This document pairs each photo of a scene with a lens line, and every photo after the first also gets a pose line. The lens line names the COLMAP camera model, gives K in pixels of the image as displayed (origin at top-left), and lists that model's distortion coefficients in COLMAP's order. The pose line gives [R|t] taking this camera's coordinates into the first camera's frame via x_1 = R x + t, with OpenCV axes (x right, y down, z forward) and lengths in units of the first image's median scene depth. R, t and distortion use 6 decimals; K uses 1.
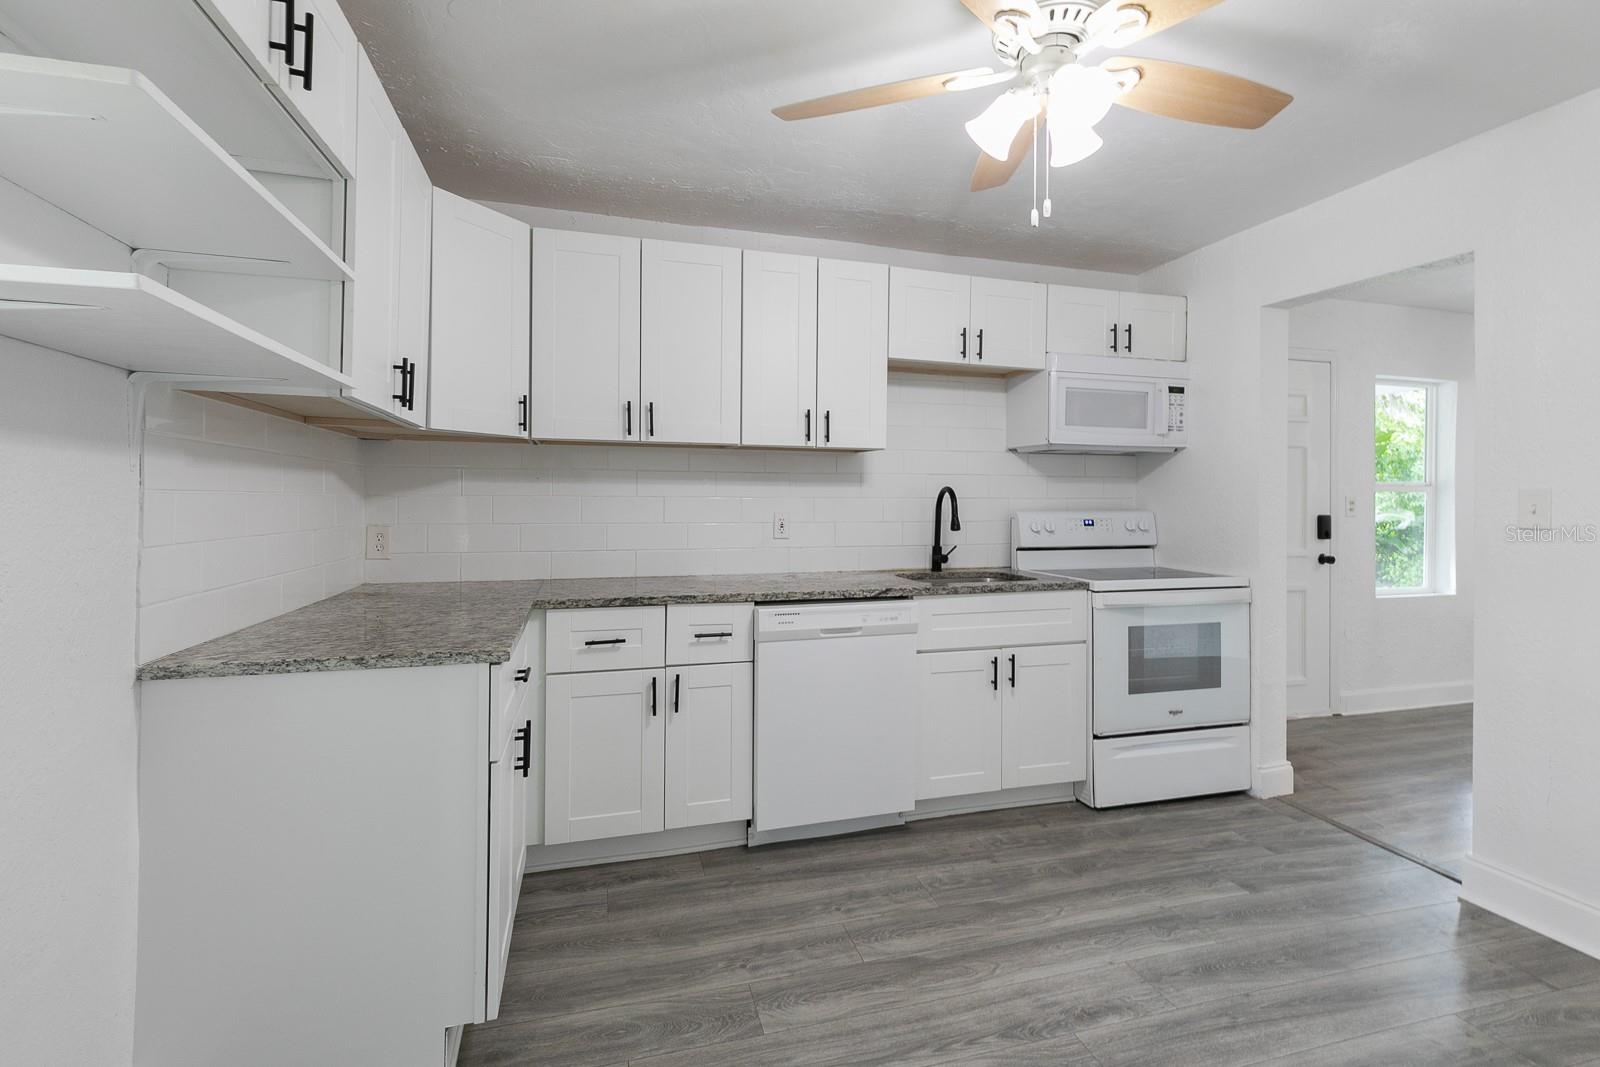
lens RADIAL K [[727.3, 0, 754.7], [0, 727.3, 478.1], [0, 0, 1]] dist [0.007731, 0.000364]
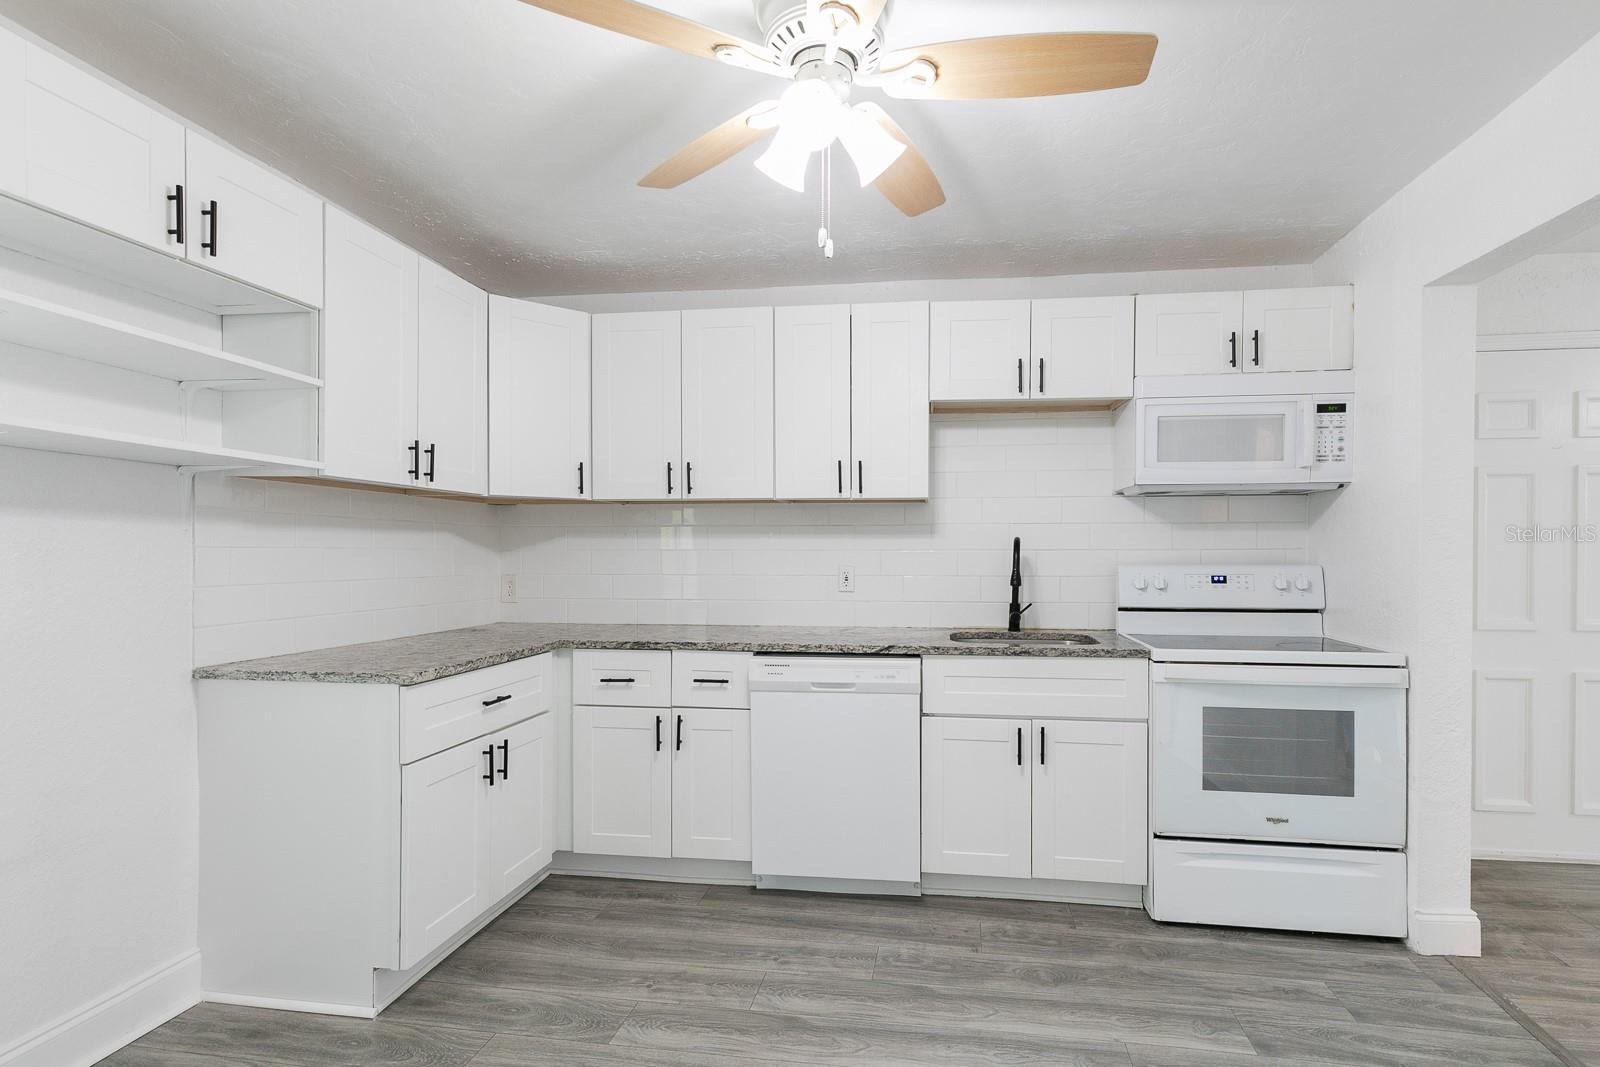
lens RADIAL K [[727.3, 0, 794.1], [0, 727.3, 540.0], [0, 0, 1]] dist [0.007731, 0.000364]
pose [[0.916583, -0.011504, -0.399680, 0.470009], [0.015576, 0.999855, 0.006943, 0.005851], [0.399542, -0.012589, 0.916628, 0.082644]]
